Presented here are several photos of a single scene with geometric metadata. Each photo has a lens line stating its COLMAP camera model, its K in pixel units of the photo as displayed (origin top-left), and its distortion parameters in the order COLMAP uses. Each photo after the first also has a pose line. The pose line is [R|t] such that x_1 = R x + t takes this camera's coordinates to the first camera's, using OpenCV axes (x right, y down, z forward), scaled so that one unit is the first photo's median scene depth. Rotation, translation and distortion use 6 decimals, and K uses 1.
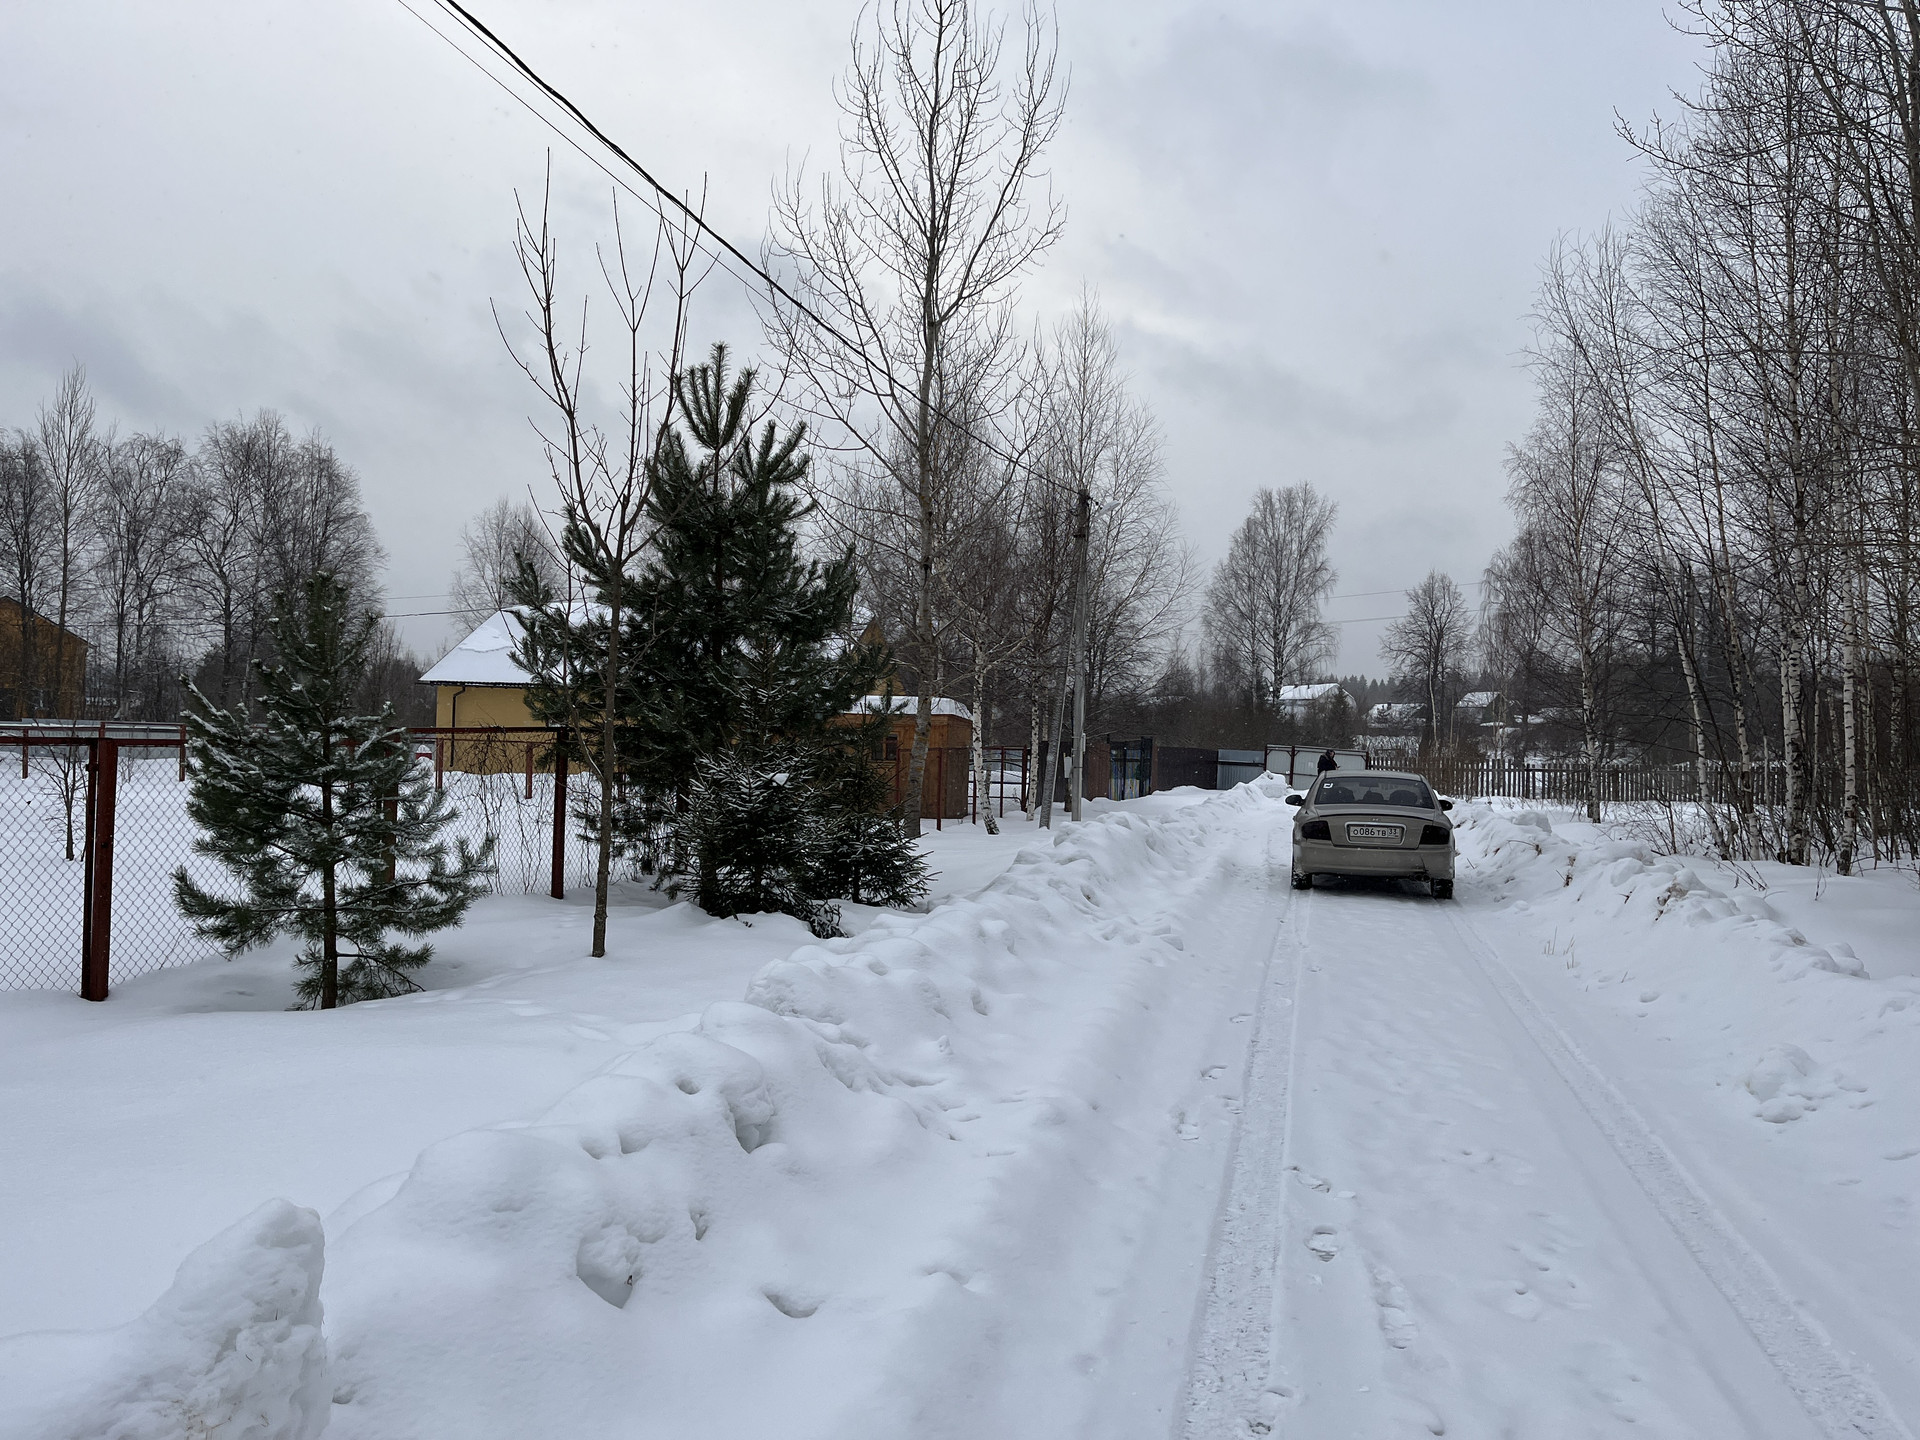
lens RADIAL K [[1442.7, 0, 968.0], [0, 1442.7, 727.3], [0, 0, 1]] dist [0.070805, -0.096213]
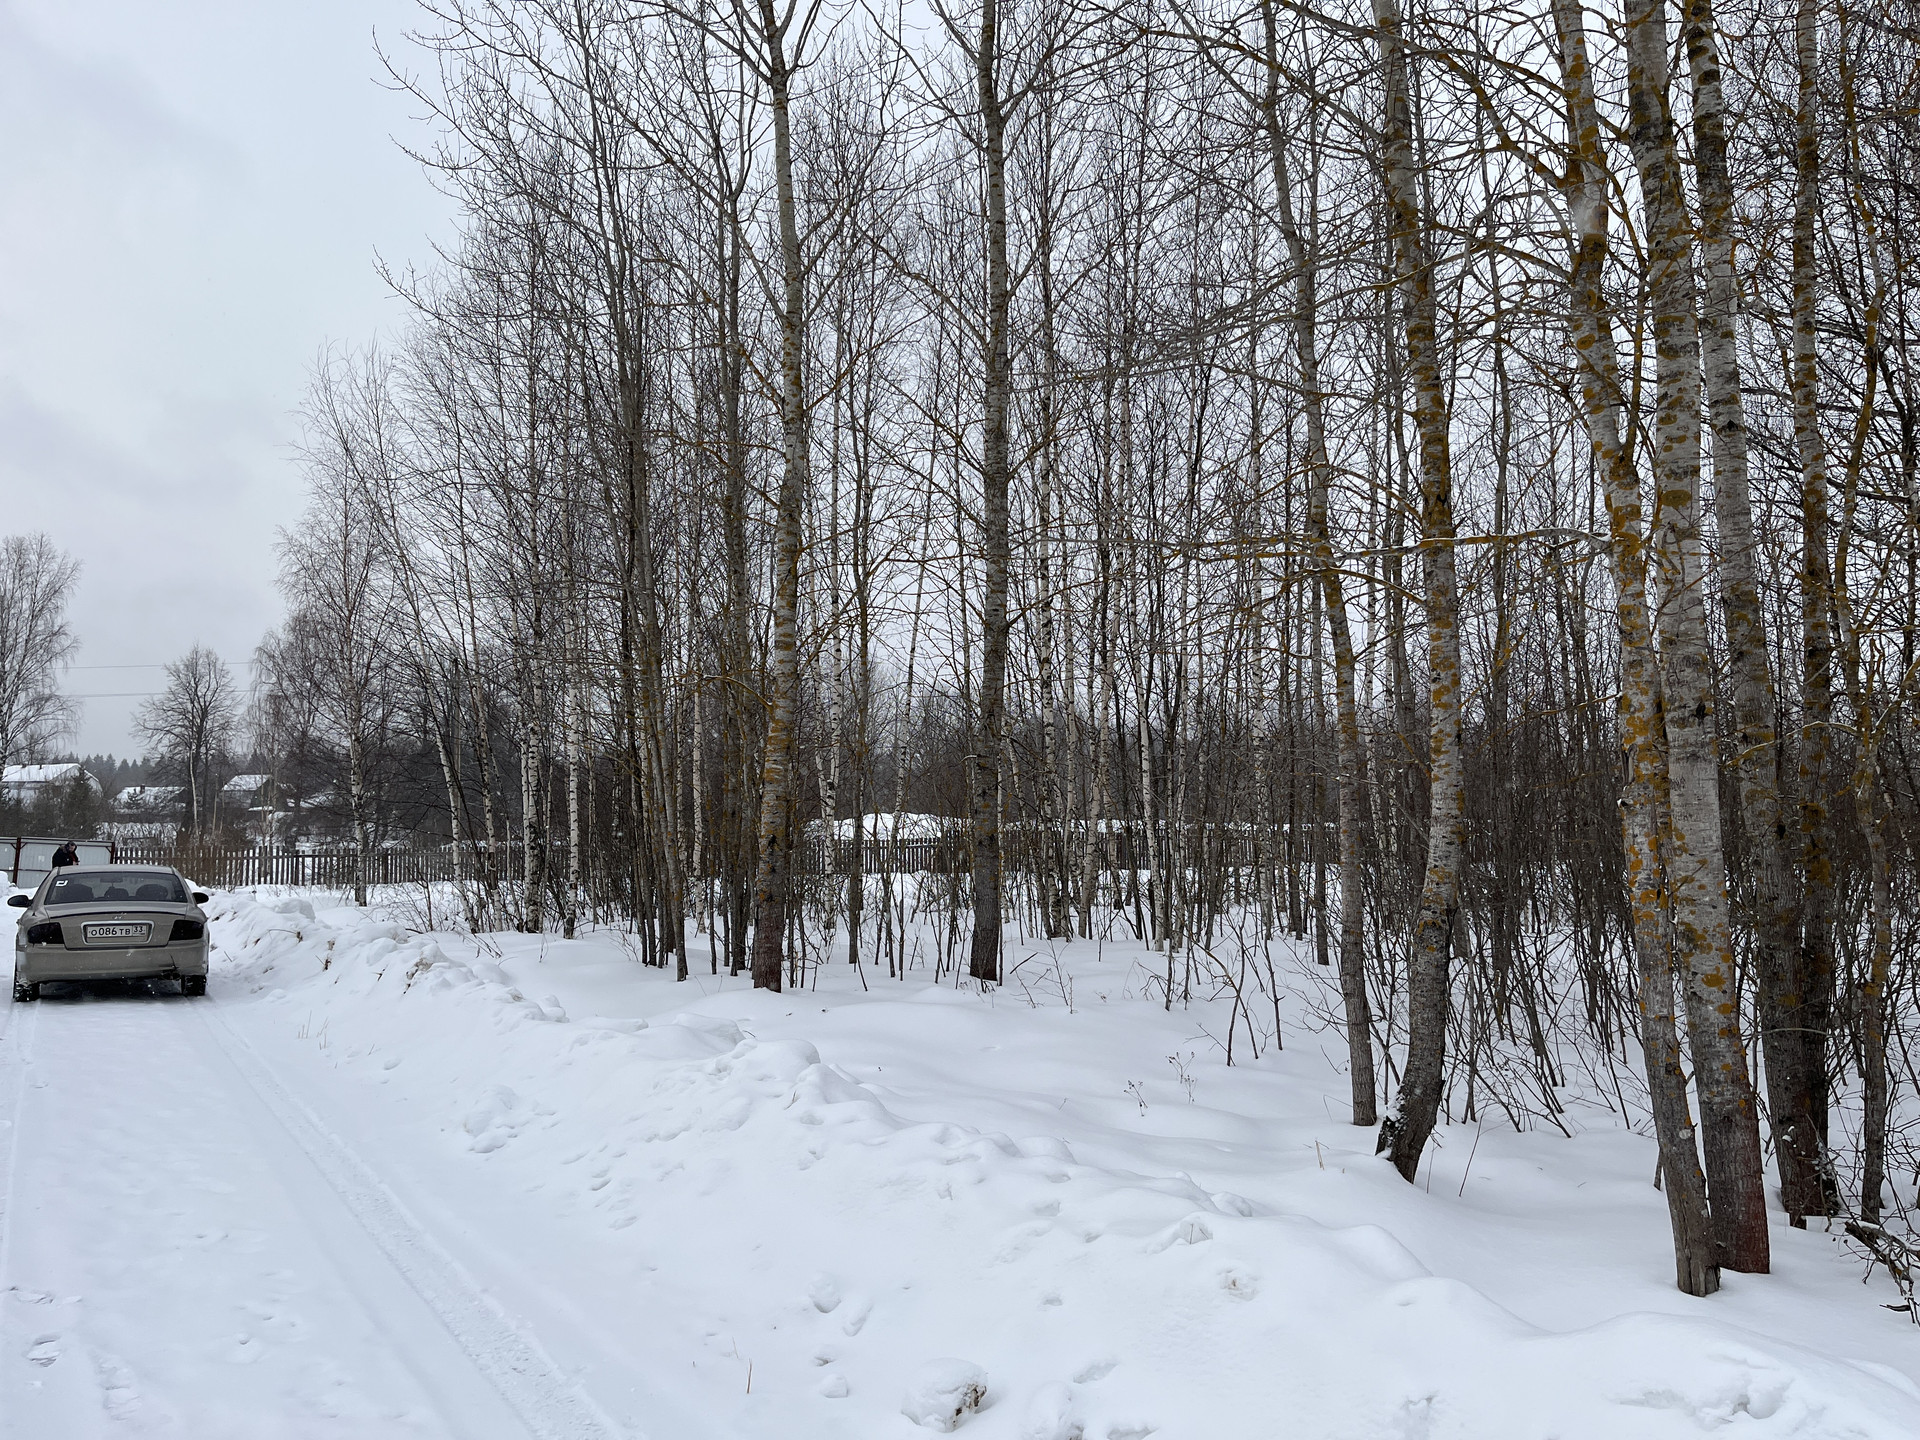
lens RADIAL K [[1442.7, 0, 983.5], [0, 1442.7, 727.8], [0, 0, 1]] dist [0.070805, -0.096213]
pose [[0.693879, 0.030976, 0.719426, -0.002737], [0.009593, 0.998588, -0.052248, -0.000806], [-0.720028, 0.043155, 0.692602, -0.011756]]
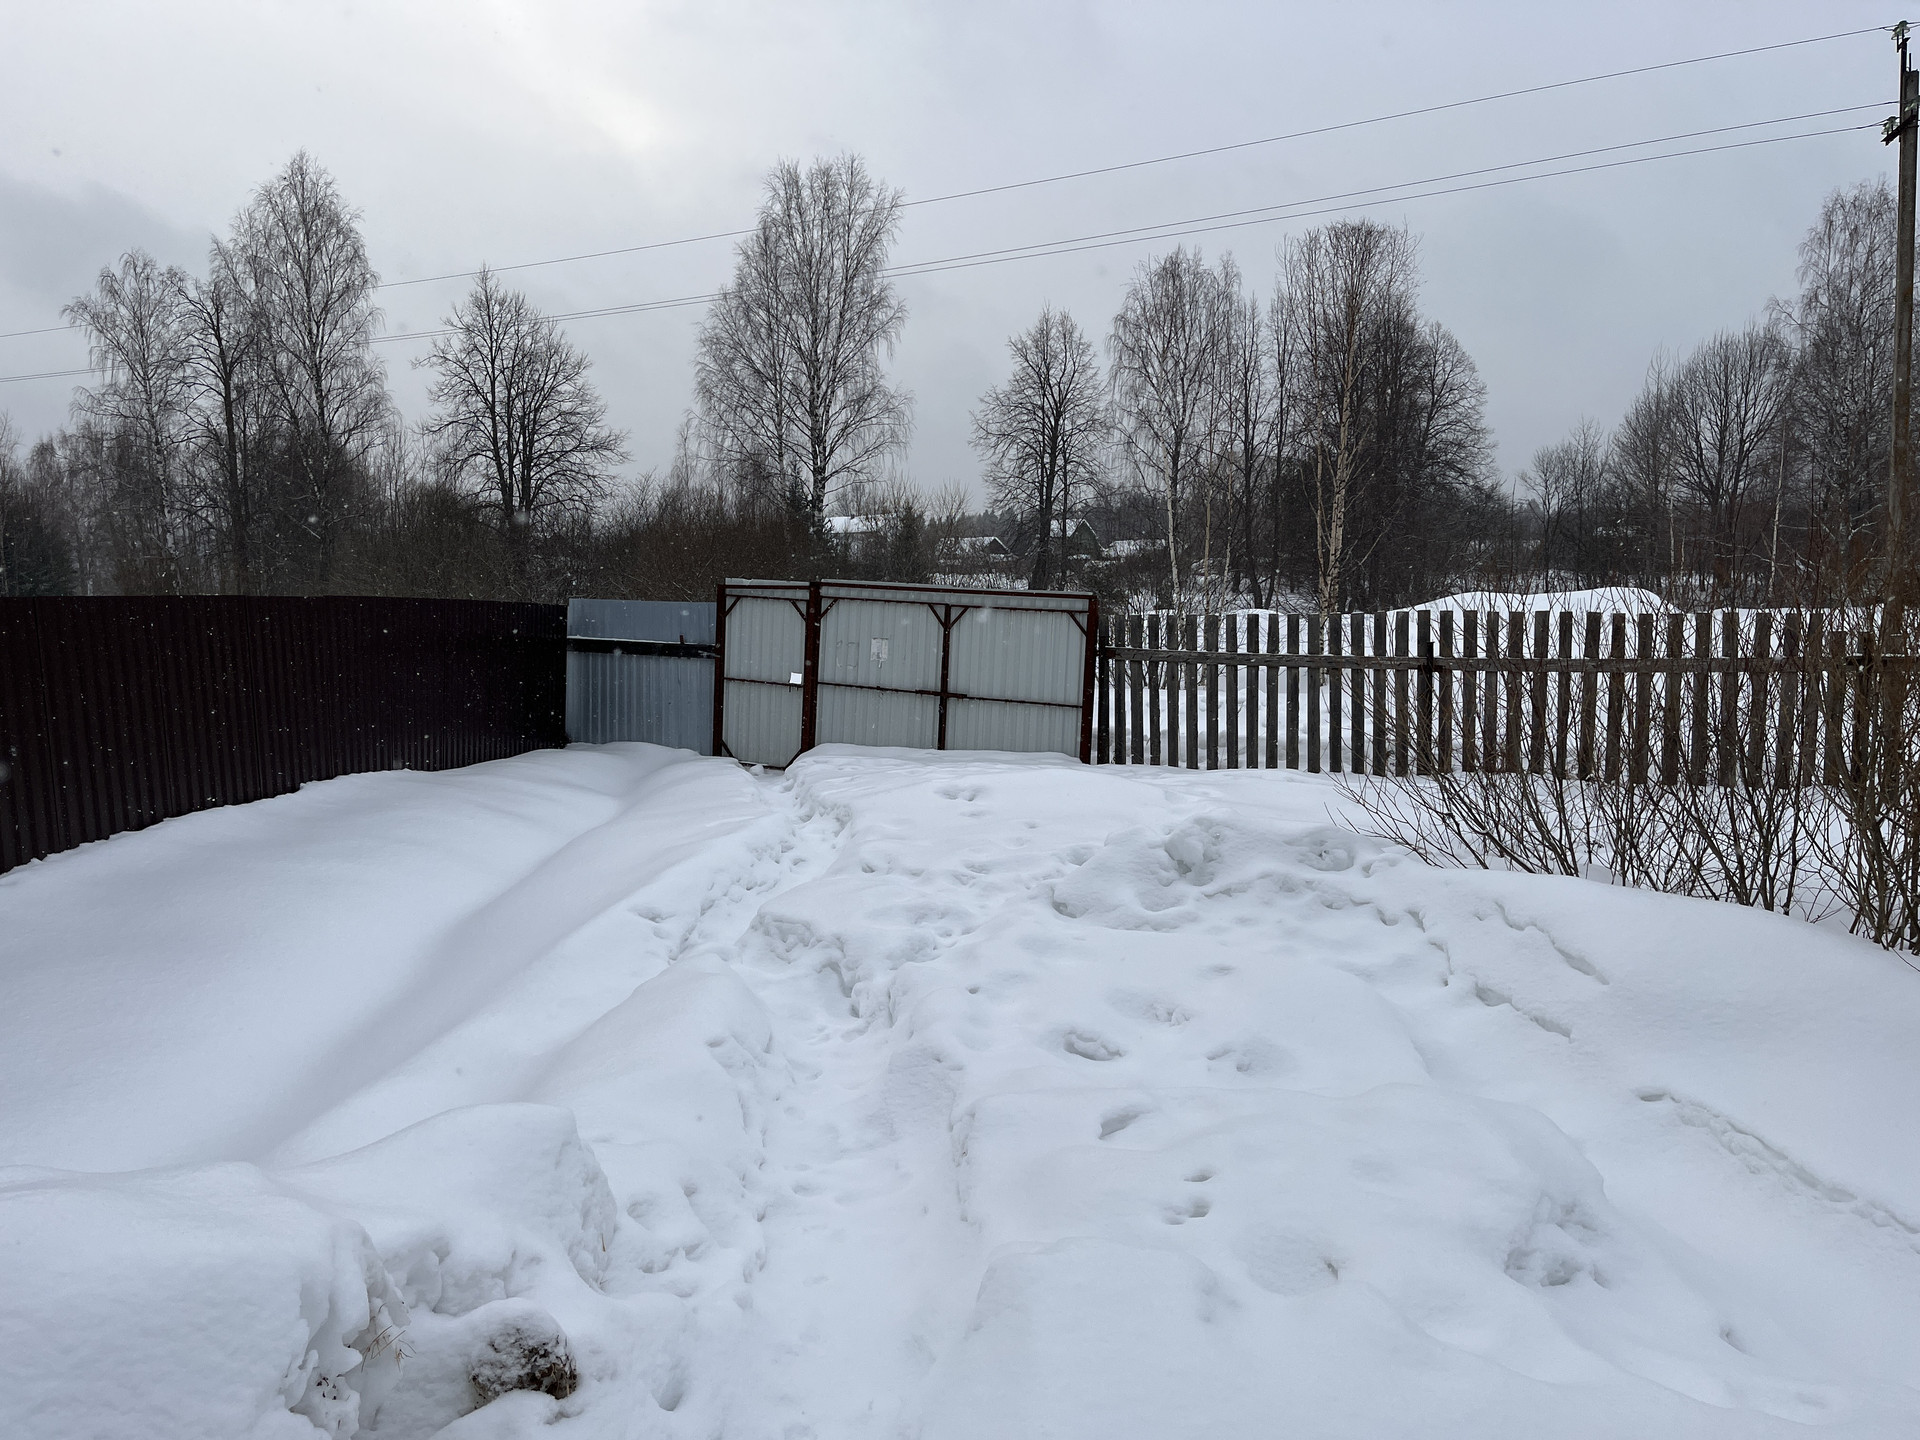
lens RADIAL K [[1442.7, 0, 968.9], [0, 1442.7, 722.0], [0, 0, 1]] dist [0.070805, -0.096213]
pose [[0.954266, -0.049258, 0.294873, 0.088160], [0.018577, 0.994197, 0.105959, 0.006094], [-0.298381, -0.095635, 0.949644, 0.383261]]
